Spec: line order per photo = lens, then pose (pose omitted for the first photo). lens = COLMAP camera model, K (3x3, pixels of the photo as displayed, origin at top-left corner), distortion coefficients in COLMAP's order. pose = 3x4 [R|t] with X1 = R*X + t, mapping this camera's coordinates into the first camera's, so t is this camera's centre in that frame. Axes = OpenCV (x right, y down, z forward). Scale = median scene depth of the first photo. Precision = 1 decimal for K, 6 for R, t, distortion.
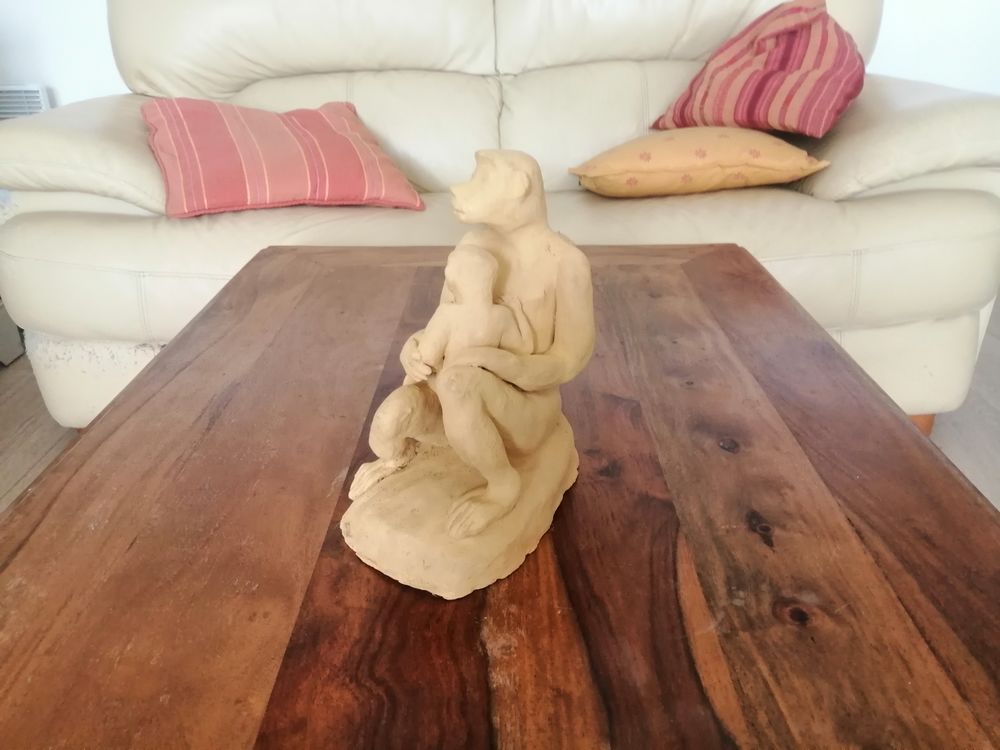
lens RADIAL K [[781.5, 0, 500.0], [0, 781.5, 375.0], [0, 0, 1]] dist [0.005587, -0.007563]
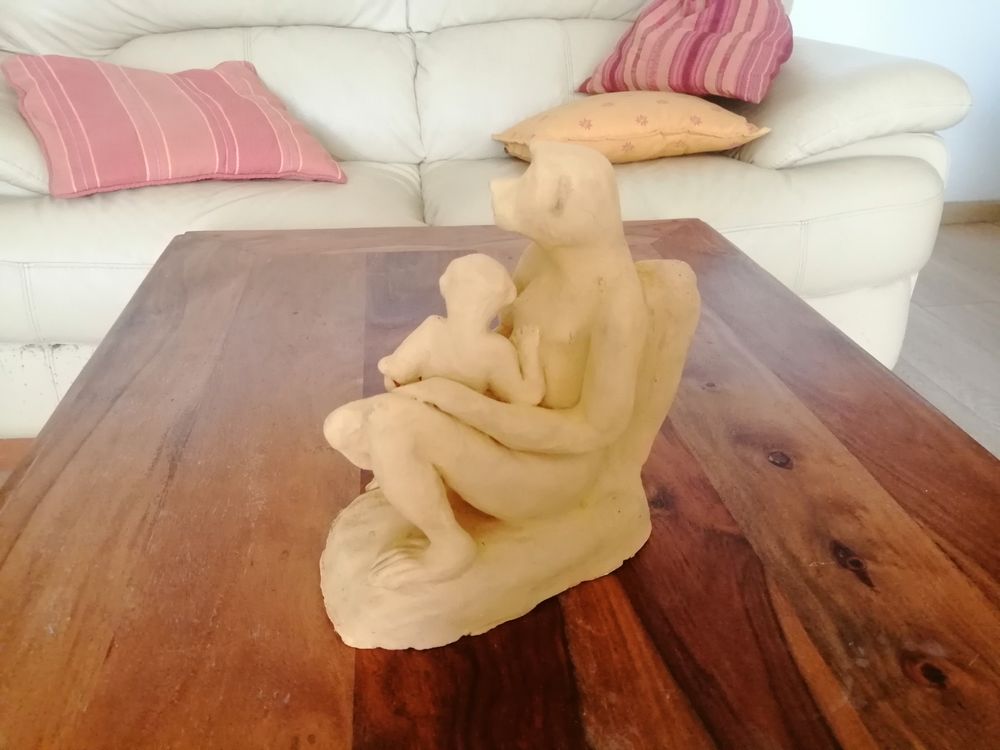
lens RADIAL K [[781.5, 0, 500.0], [0, 781.5, 375.0], [0, 0, 1]] dist [0.005587, -0.007563]
pose [[0.988875, -0.048629, 0.140573, -0.097512], [0.041677, 0.997778, 0.051987, -0.044614], [-0.142789, -0.045550, 0.988704, 0.099069]]
